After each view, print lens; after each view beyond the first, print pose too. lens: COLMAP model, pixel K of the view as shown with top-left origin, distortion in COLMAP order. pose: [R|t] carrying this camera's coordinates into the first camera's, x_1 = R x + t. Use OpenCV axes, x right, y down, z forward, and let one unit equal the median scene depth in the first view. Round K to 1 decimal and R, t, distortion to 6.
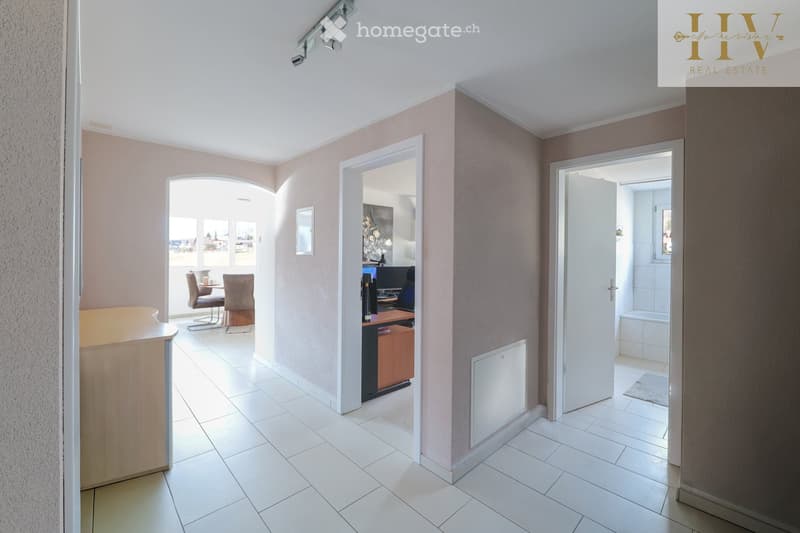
lens RADIAL K [[317.1, 0, 400.0], [0, 317.1, 266.5], [0, 0, 1]] dist [-0.000928, -0.000050]
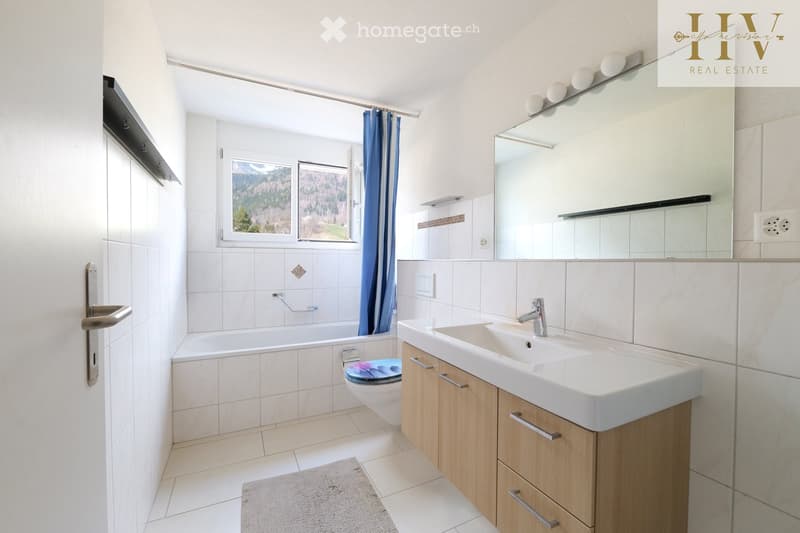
lens RADIAL K [[317.1, 0, 400.0], [0, 317.1, 266.5], [0, 0, 1]] dist [-0.000928, -0.000050]
pose [[0.339467, -0.019042, 0.940425, 0.363877], [0.008508, 0.999816, 0.017174, 0.018971], [-0.940580, 0.002171, 0.339567, 0.492536]]
